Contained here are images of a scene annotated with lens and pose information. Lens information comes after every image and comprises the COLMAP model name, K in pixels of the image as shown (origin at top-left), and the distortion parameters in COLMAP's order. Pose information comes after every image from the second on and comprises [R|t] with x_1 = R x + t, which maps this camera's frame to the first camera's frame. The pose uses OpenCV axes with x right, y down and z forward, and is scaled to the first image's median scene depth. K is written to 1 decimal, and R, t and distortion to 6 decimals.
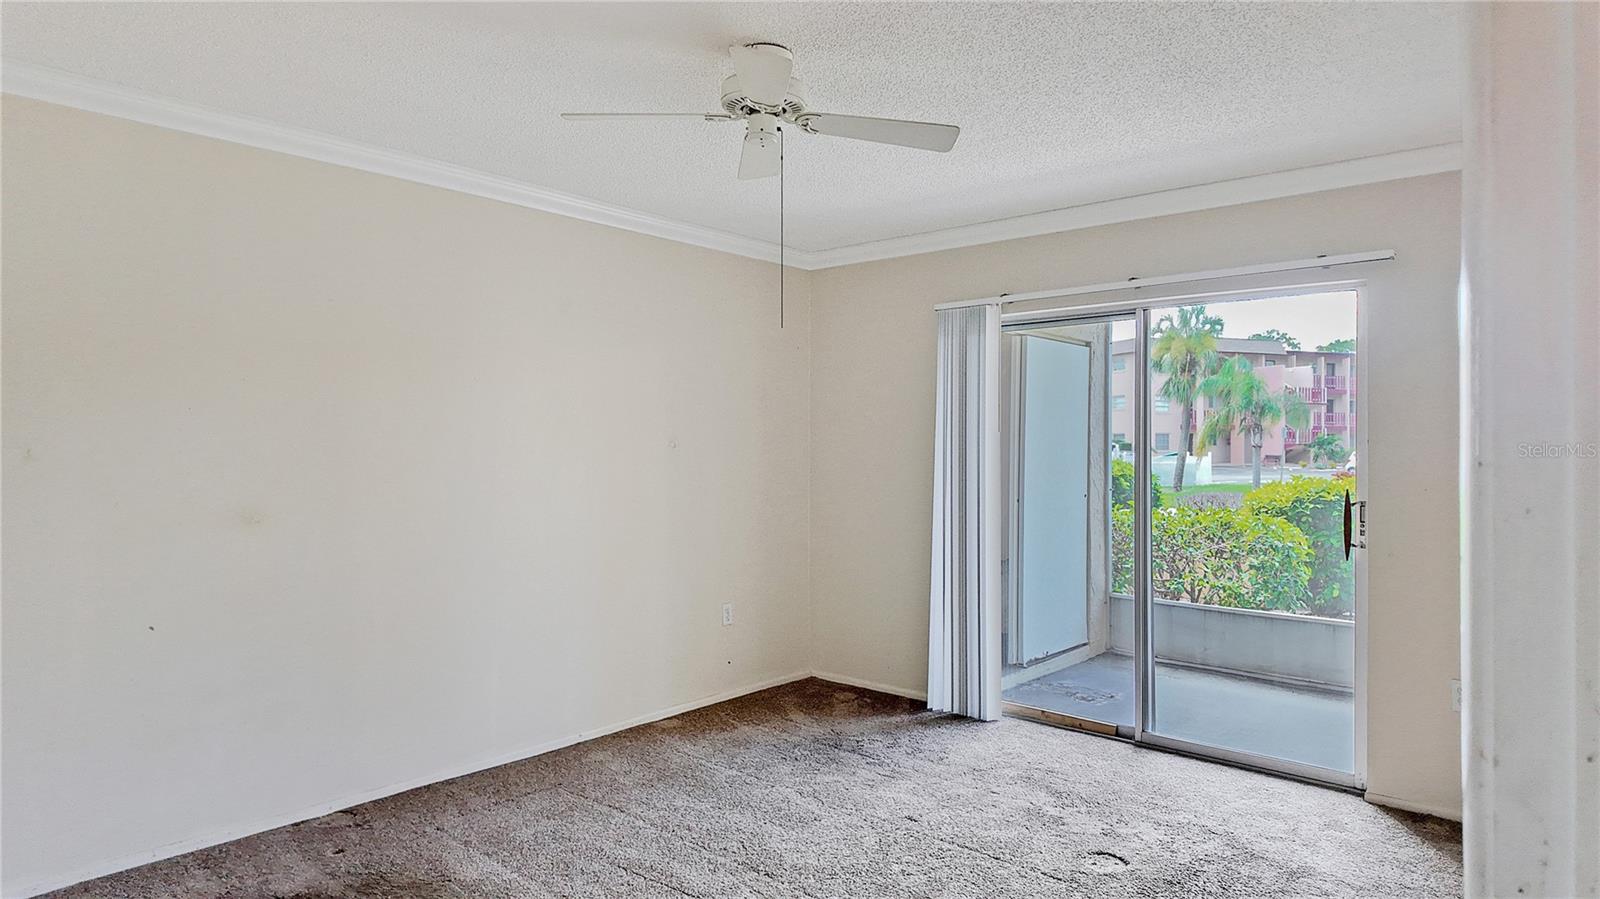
lens RADIAL K [[925.0, 0, 798.9], [0, 925.0, 444.8], [0, 0, 1]] dist [0.011723, -0.017177]
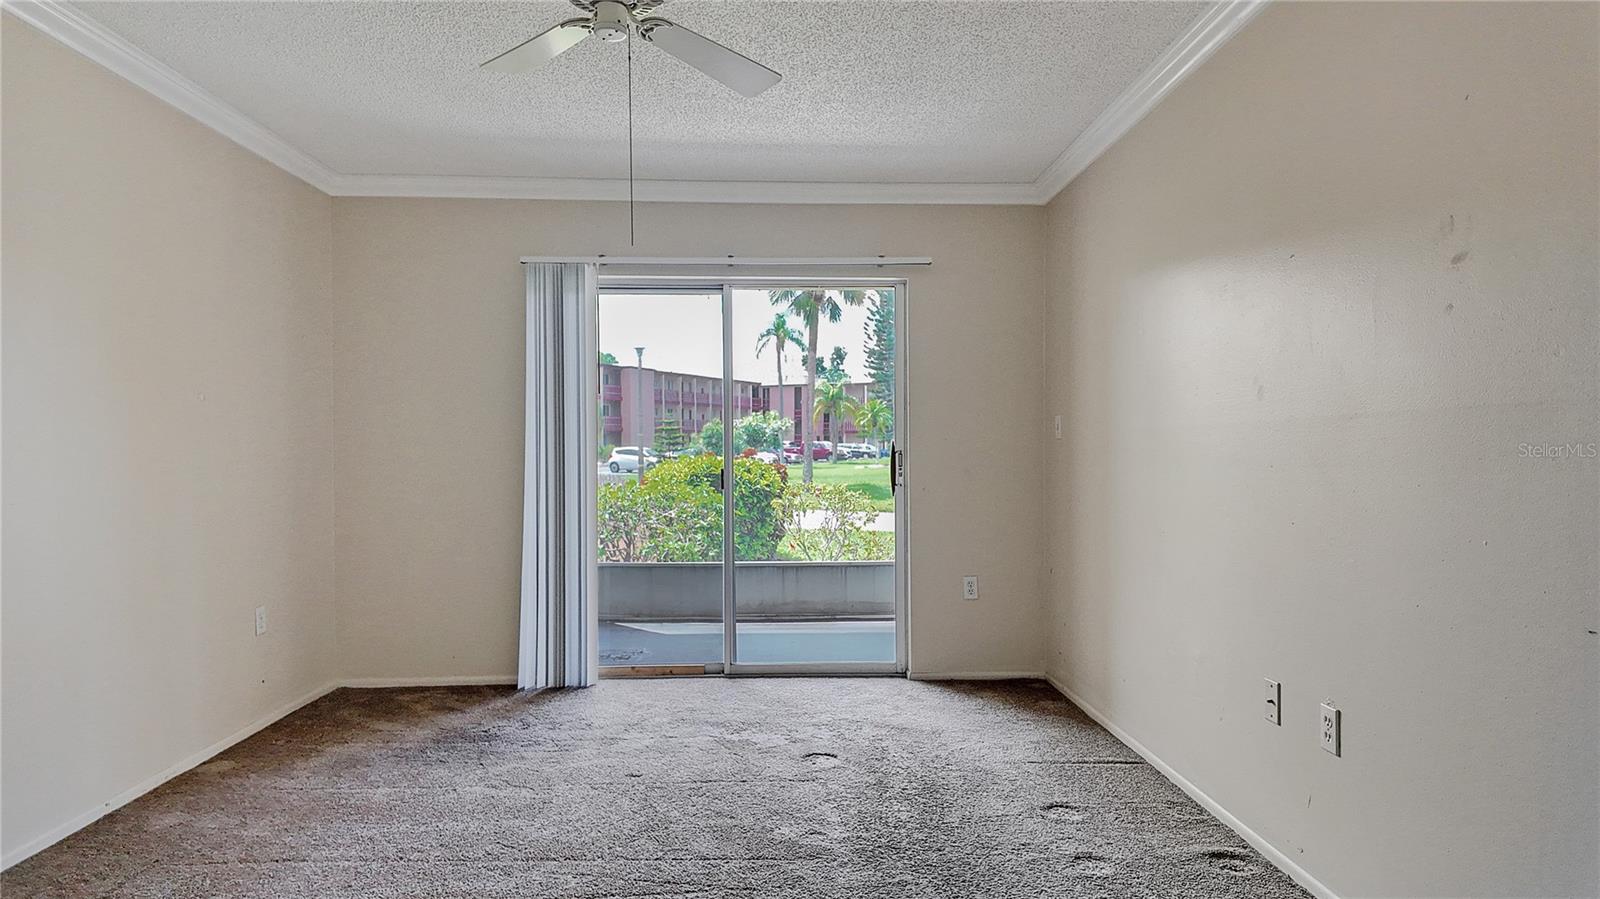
lens RADIAL K [[925.0, 0, 805.0], [0, 925.0, 451.2], [0, 0, 1]] dist [0.011723, -0.017177]
pose [[0.717909, -0.004102, 0.696125, -0.335573], [0.006550, 0.999978, -0.000862, 0.053837], [-0.696106, 0.005178, 0.717920, 0.143445]]
